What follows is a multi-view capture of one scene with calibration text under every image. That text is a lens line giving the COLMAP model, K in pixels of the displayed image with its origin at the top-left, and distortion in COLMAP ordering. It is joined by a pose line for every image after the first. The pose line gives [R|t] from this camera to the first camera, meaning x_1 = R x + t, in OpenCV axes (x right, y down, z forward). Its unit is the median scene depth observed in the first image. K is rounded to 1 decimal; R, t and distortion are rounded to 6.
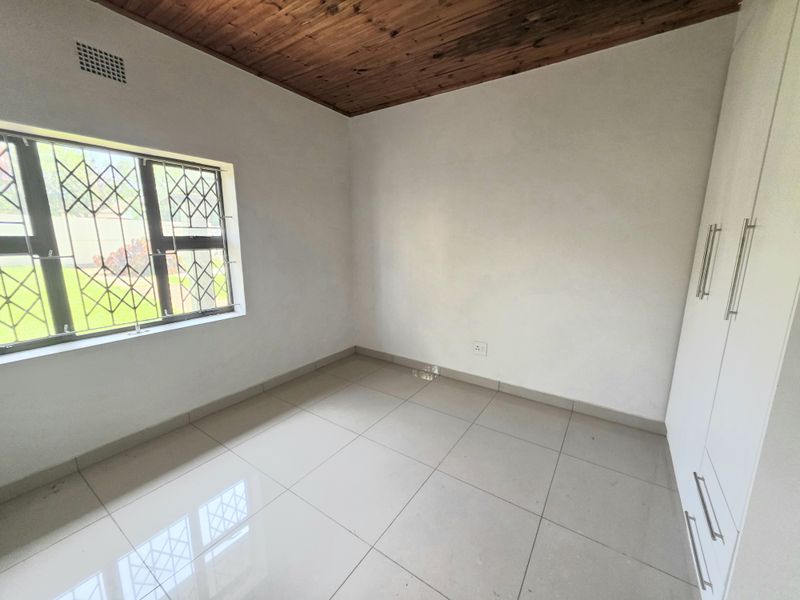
lens RADIAL K [[319.3, 0, 393.0], [0, 319.3, 299.3], [0, 0, 1]] dist [-0.008377, -0.000020]
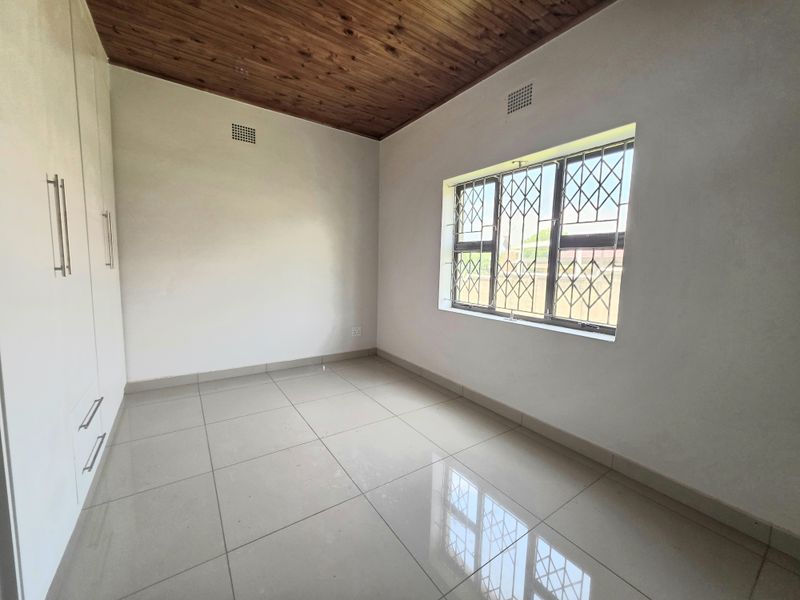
lens RADIAL K [[319.3, 0, 399.9], [0, 319.3, 293.1], [0, 0, 1]] dist [-0.008377, -0.000020]
pose [[-0.367266, 0.079235, -0.926735, 0.482703], [-0.198392, 0.966762, 0.161280, -0.107551], [0.908711, 0.243090, -0.339340, 1.159575]]
